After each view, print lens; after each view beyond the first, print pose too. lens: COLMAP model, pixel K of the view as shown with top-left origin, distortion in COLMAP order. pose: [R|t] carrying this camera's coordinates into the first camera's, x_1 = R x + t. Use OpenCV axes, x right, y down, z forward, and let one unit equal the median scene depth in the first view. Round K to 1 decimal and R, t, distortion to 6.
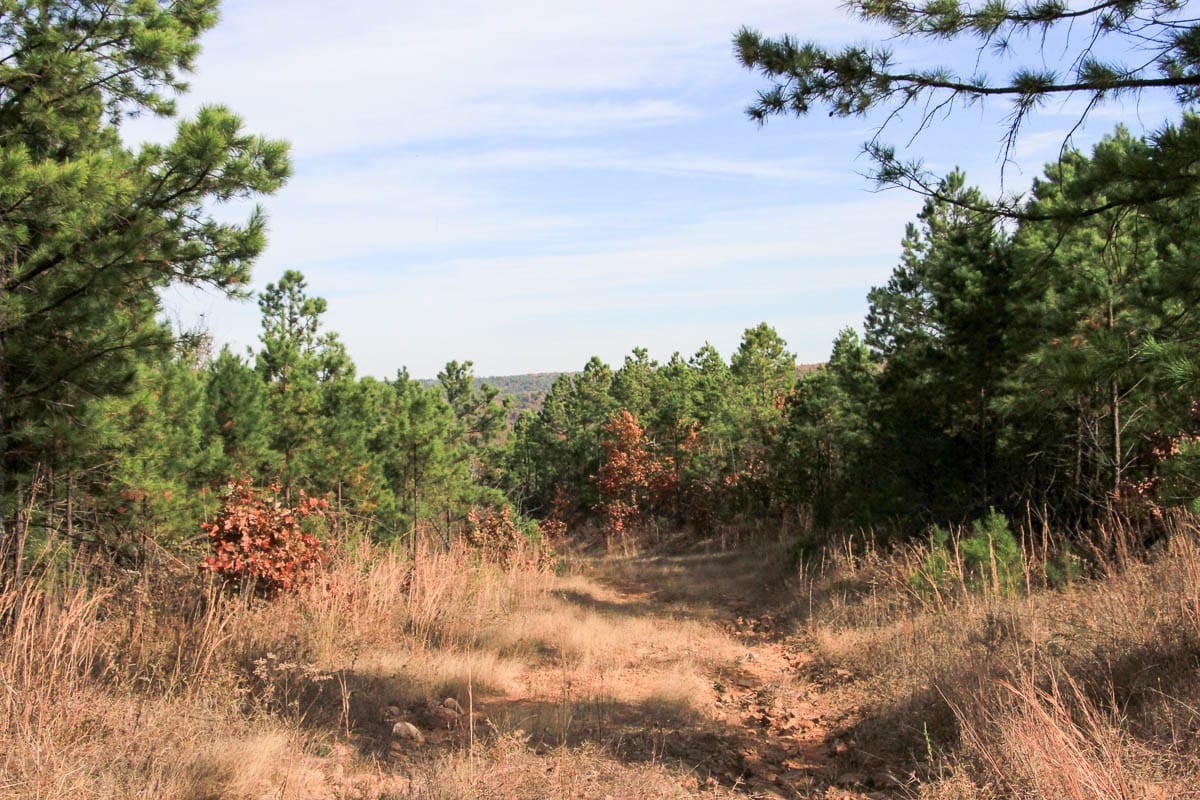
lens RADIAL K [[2308.5, 0, 601.0], [0, 2308.5, 428.7], [0, 0, 1]] dist [0.420546, 0.096660]
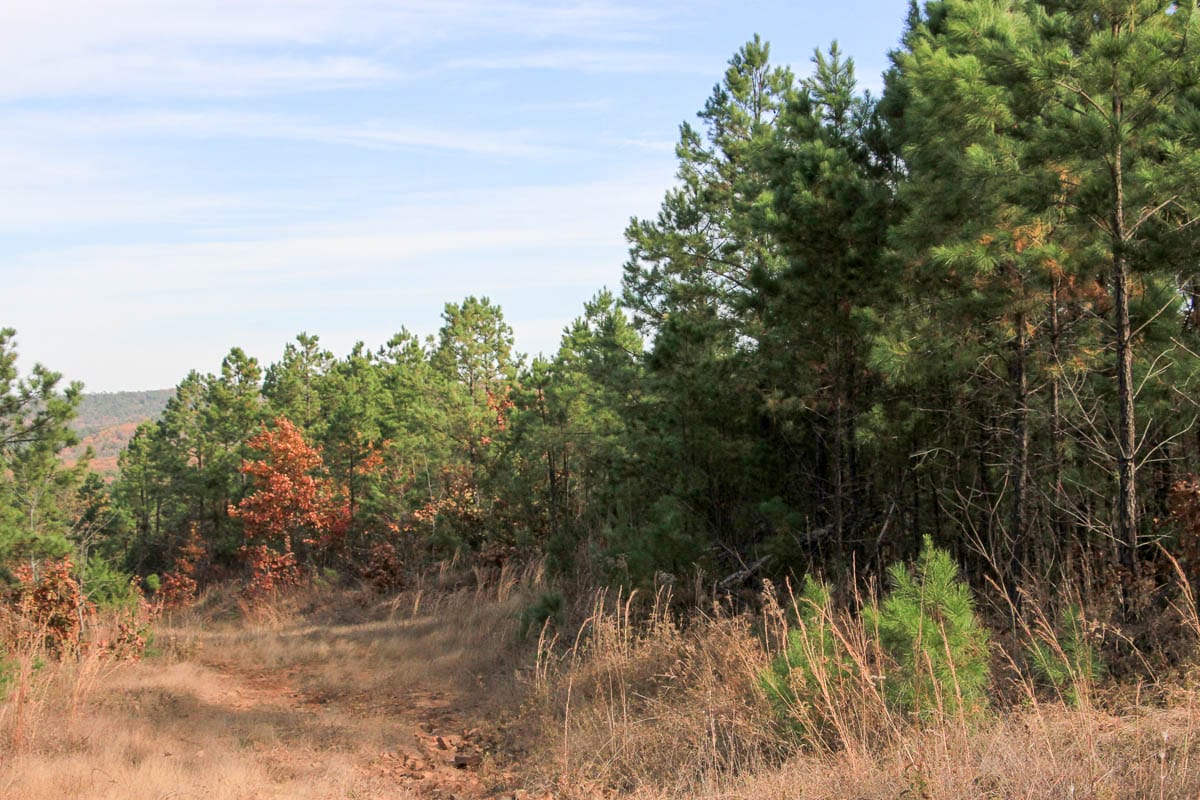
lens RADIAL K [[2308.5, 0, 601.0], [0, 2308.5, 428.7], [0, 0, 1]] dist [0.420546, 0.096660]
pose [[0.992233, -0.000144, 0.124391, 0.024129], [0.003068, 0.999723, -0.023315, 0.014594], [-0.124353, 0.023516, 0.991959, 0.338274]]
